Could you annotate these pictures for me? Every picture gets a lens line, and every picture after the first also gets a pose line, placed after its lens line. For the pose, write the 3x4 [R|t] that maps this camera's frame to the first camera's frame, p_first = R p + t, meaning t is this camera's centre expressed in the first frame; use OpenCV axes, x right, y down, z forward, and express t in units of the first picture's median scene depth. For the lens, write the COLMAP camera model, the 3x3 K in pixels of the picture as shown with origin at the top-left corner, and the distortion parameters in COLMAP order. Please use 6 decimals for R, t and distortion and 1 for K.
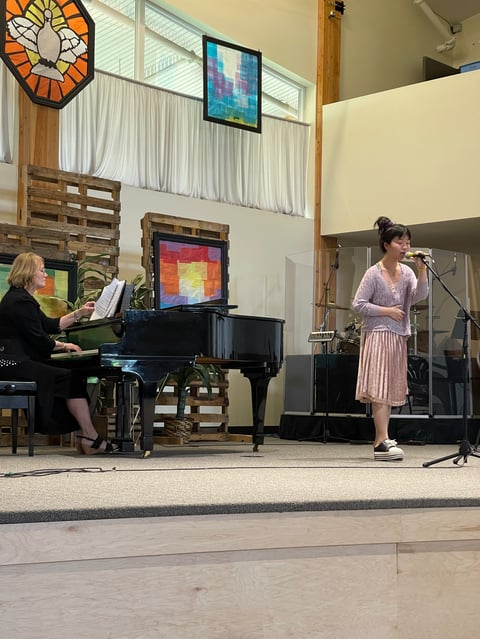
lens RADIAL K [[1160.1, 0, 237.7], [0, 1160.1, 316.4], [0, 0, 1]] dist [0.219899, -0.196363]
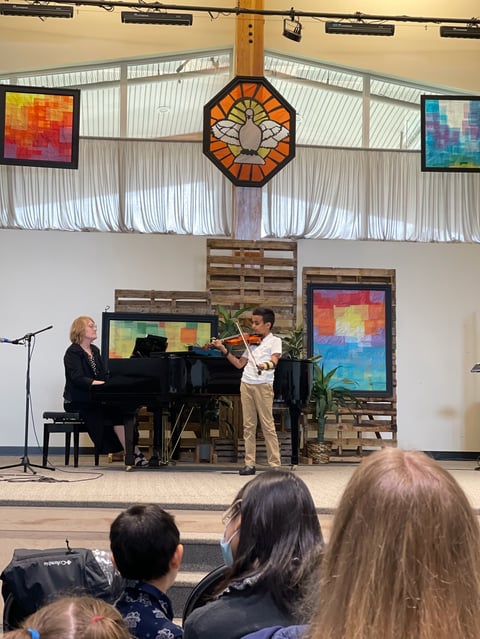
lens RADIAL K [[1160.1, 0, 237.7], [0, 1160.1, 316.4], [0, 0, 1]] dist [0.219899, -0.196363]
pose [[0.789770, -0.052292, -0.611170, 0.578402], [0.040597, 0.998631, -0.032982, -0.002963], [0.612058, 0.001237, 0.790812, 0.025918]]
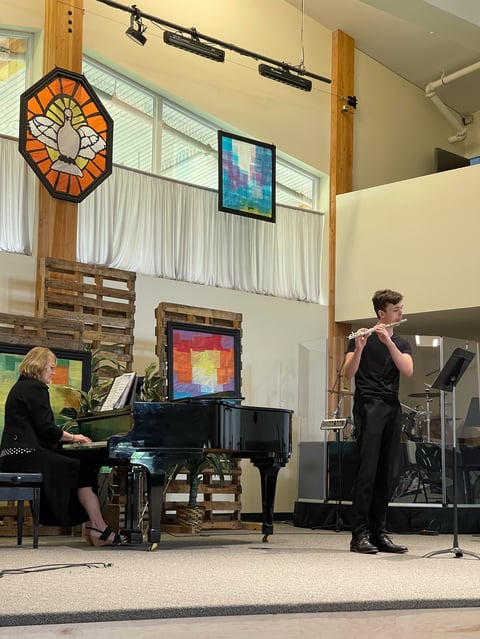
lens RADIAL K [[1160.1, 0, 237.7], [0, 1160.1, 316.4], [0, 0, 1]] dist [0.219899, -0.196363]
pose [[0.999745, -0.000127, -0.022601, 0.012306], [-0.001352, 0.997858, -0.065405, -0.010127], [0.022560, 0.065419, 0.997603, -0.015846]]
